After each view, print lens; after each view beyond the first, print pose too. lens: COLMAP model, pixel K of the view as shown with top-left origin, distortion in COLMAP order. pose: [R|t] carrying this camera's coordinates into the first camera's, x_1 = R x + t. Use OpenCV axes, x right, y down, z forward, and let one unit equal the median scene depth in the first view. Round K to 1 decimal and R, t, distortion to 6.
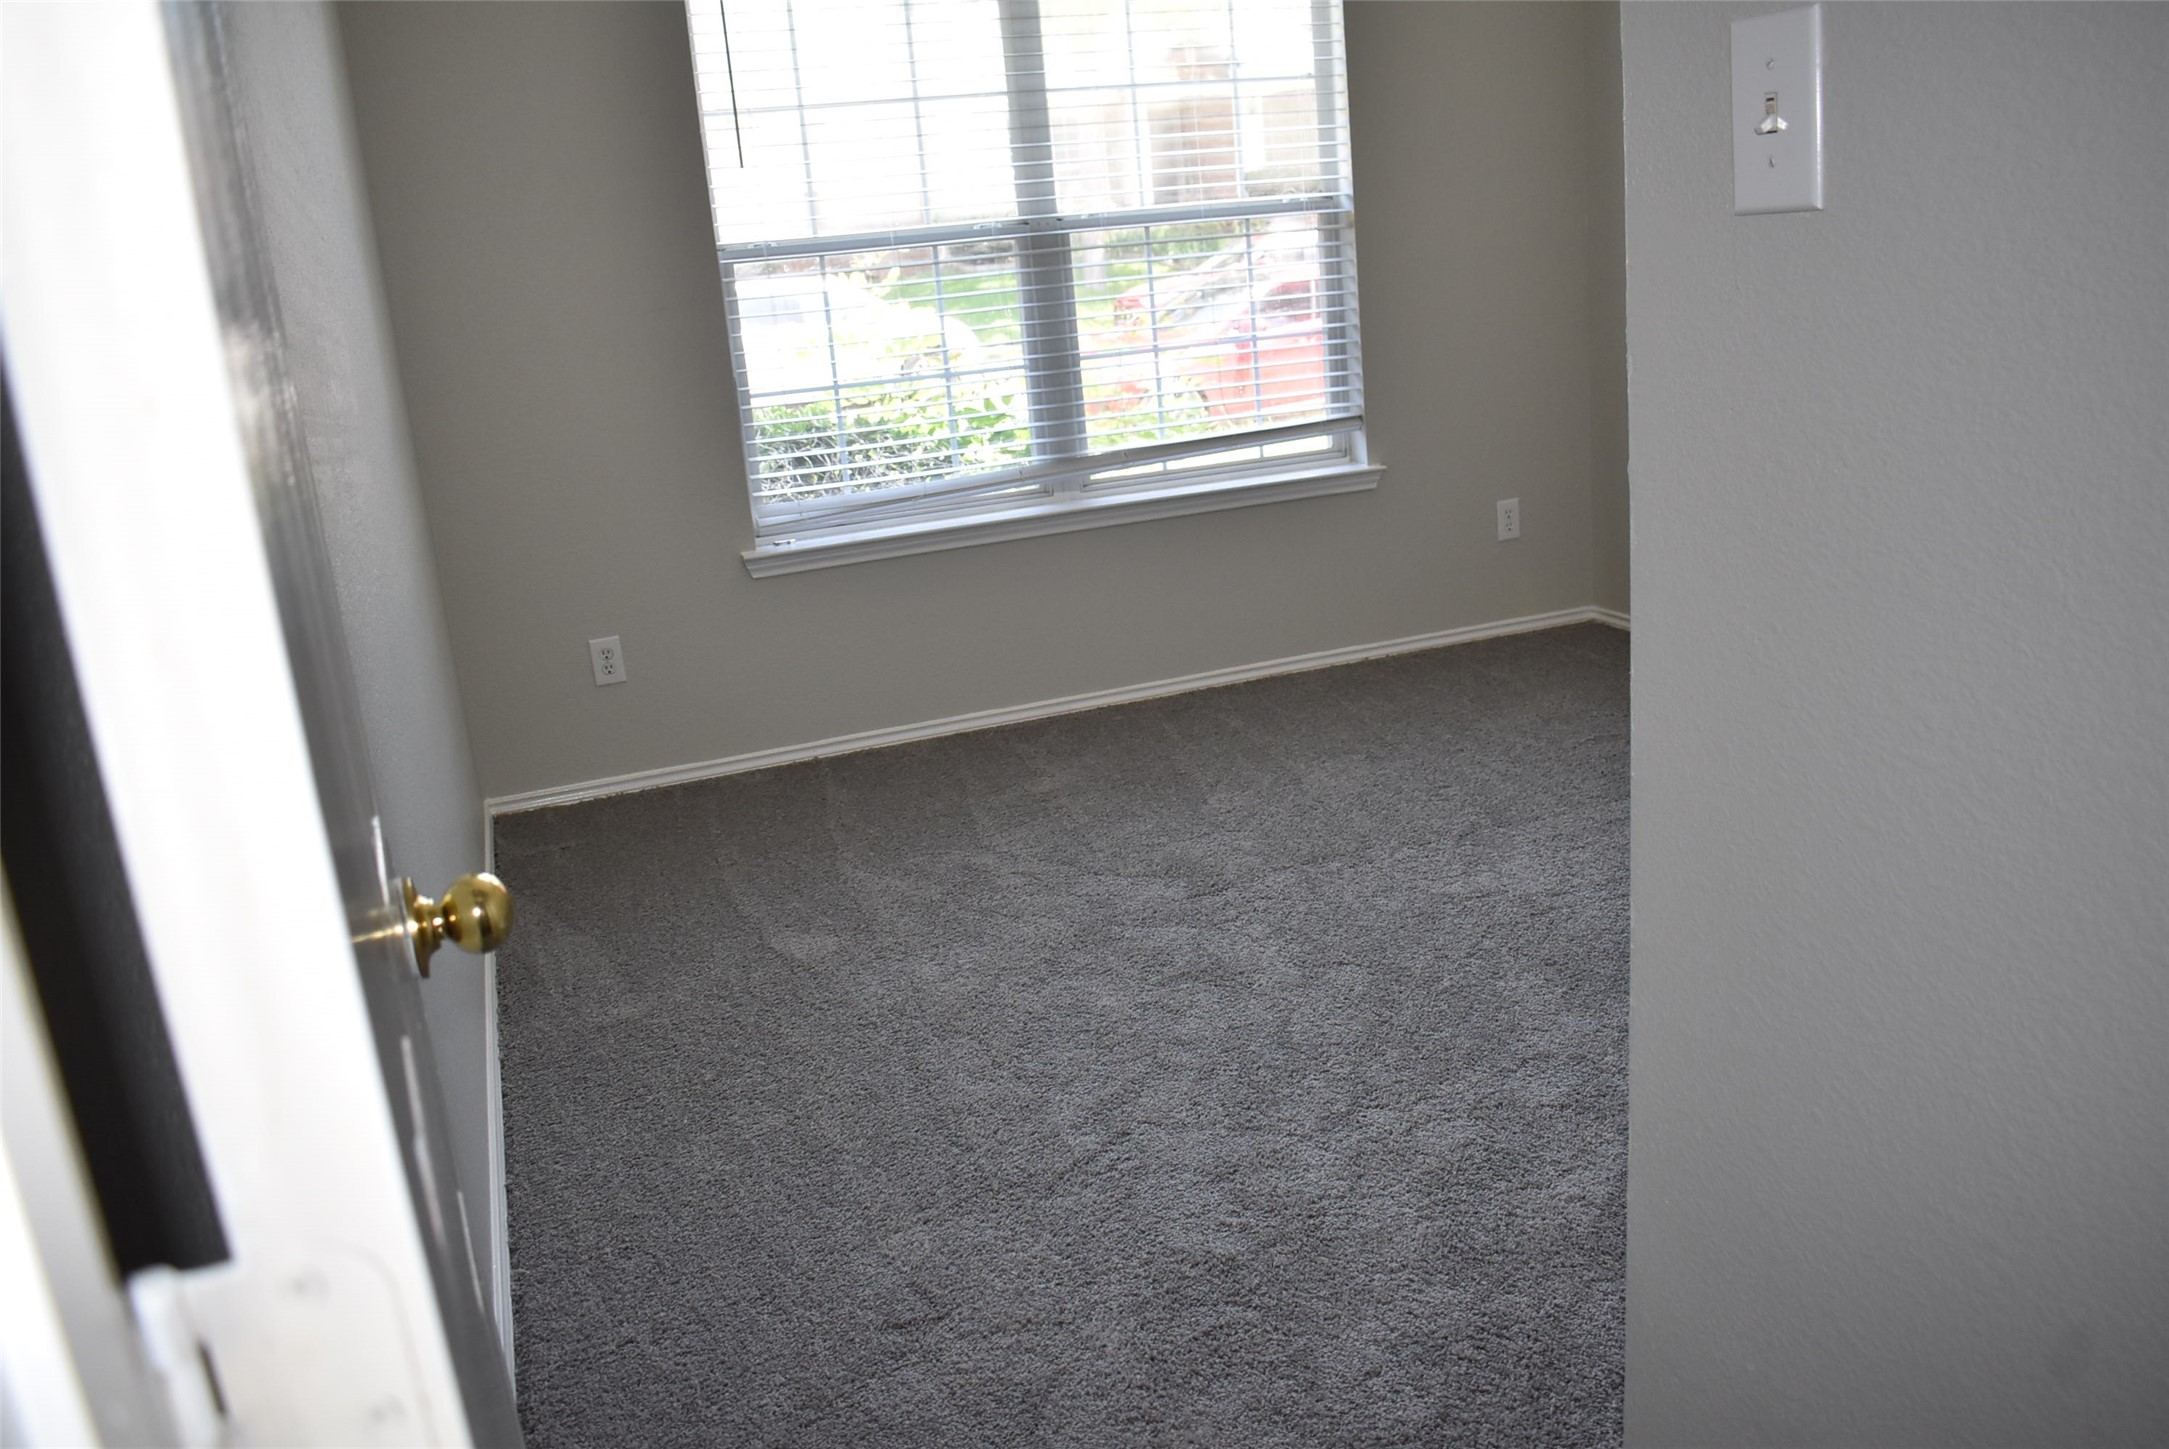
lens RADIAL K [[1683.3, 0, 1089.5], [0, 1683.3, 715.1], [0, 0, 1]] dist [-0.097071, 0.017899]
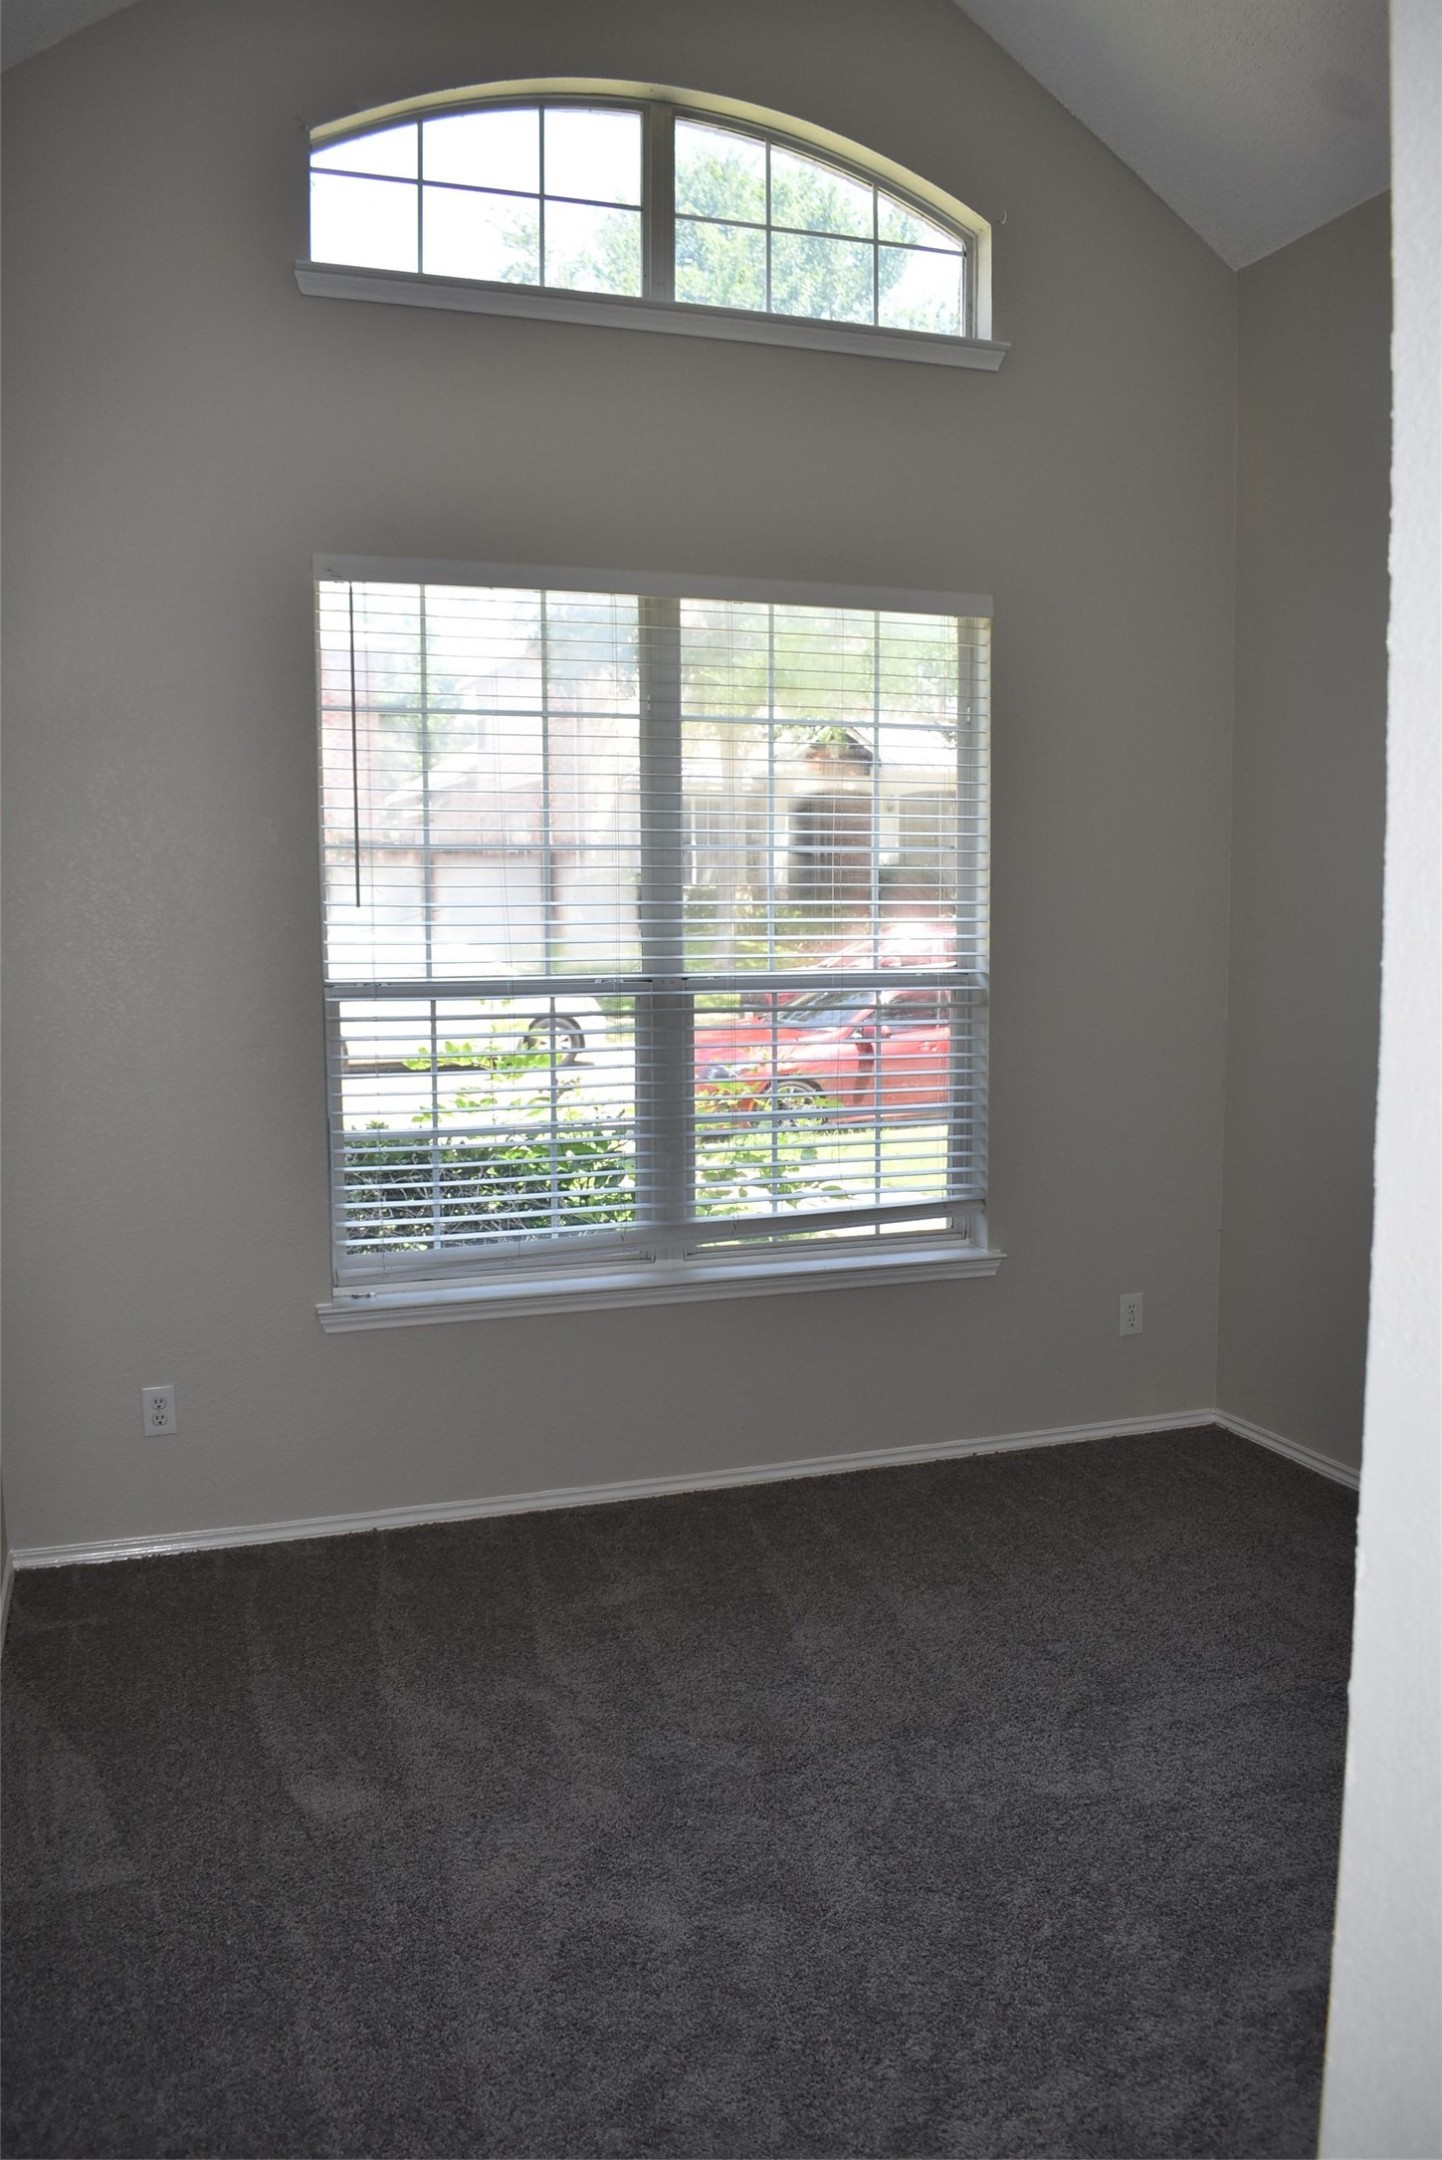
lens RADIAL K [[1676.3, 0, 721.5], [0, 1676.3, 1093.1], [0, 0, 1]] dist [-0.097071, 0.017899]
pose [[0.996773, 0.079931, 0.007399, 0.001481], [-0.077617, 0.983204, -0.165182, -0.079379], [-0.020477, 0.164075, 0.986235, 0.061241]]
